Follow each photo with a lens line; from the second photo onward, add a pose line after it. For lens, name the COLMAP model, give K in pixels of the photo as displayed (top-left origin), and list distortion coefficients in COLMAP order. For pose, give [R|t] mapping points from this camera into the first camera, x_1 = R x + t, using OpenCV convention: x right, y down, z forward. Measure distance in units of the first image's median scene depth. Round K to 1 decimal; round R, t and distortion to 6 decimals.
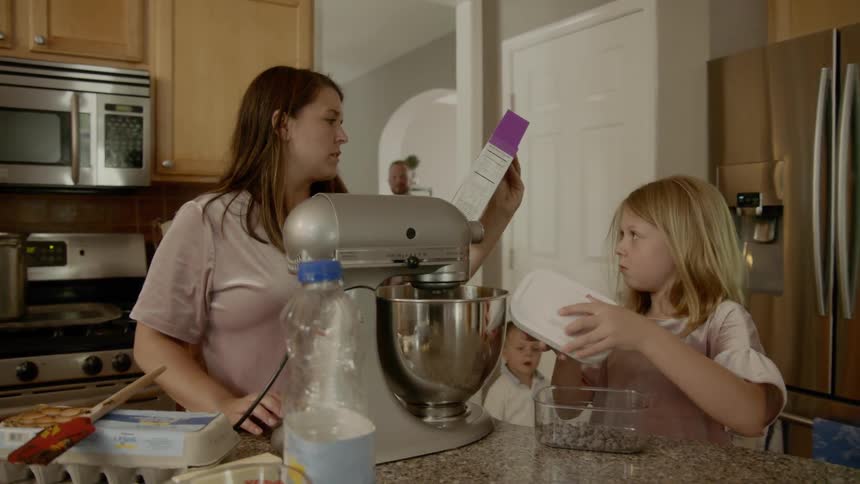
lens RADIAL K [[647.1, 0, 430.0], [0, 647.1, 242.0], [0, 0, 1]] dist [-0.052797, 0.001429]
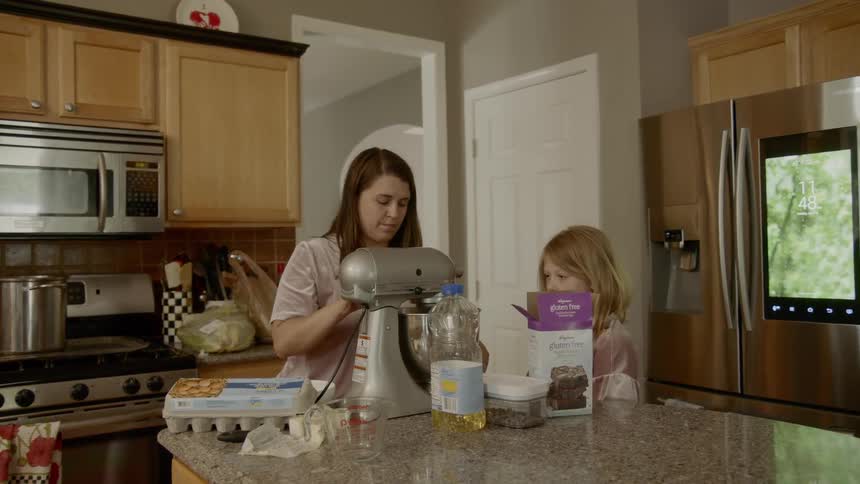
lens RADIAL K [[723.2, 0, 430.0], [0, 723.2, 242.0], [0, 0, 1]] dist [-0.014651, -0.001726]
pose [[0.997624, -0.017605, 0.066614, -0.051209], [0.020535, 0.998840, -0.043559, -0.003873], [-0.065769, 0.044824, 0.996828, -0.328361]]
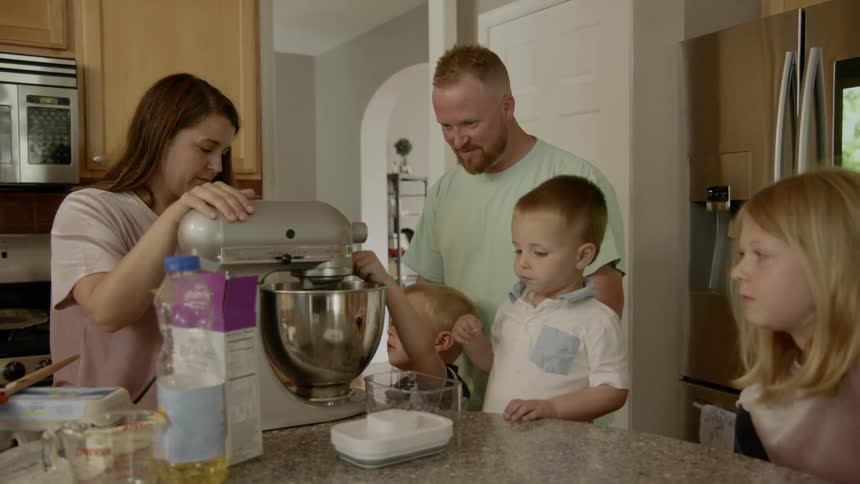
lens RADIAL K [[808.2, 0, 430.0], [0, 808.2, 242.0], [0, 0, 1]] dist [0.054433, 0.009754]
pose [[0.999655, -0.005757, -0.025626, 0.110314], [0.005775, 0.999983, 0.000620, 0.000665], [0.025622, -0.000768, 0.999671, -0.189442]]
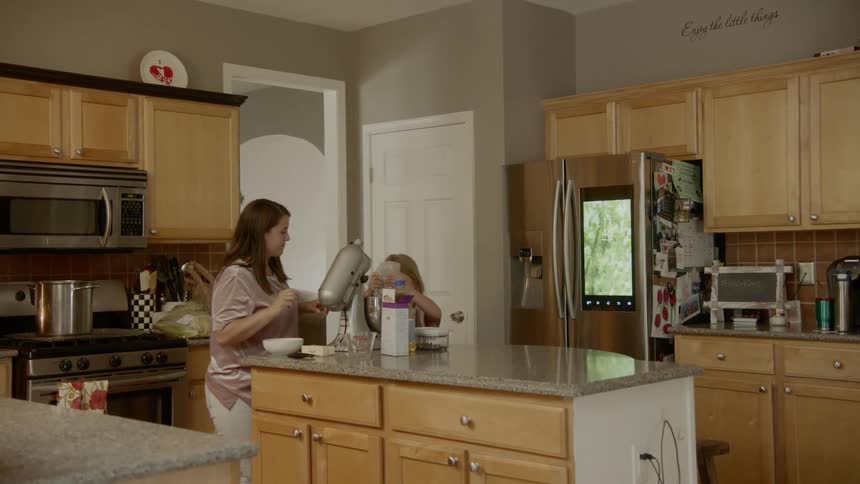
lens RADIAL K [[1066.4, 0, 430.0], [0, 1066.4, 242.0], [0, 0, 1]] dist [0.033870, 0.032024]
pose [[0.969258, -0.009102, 0.245880, -0.424497], [0.020483, 0.998832, -0.043771, 0.023103], [-0.245194, 0.047462, 0.968312, -1.624551]]
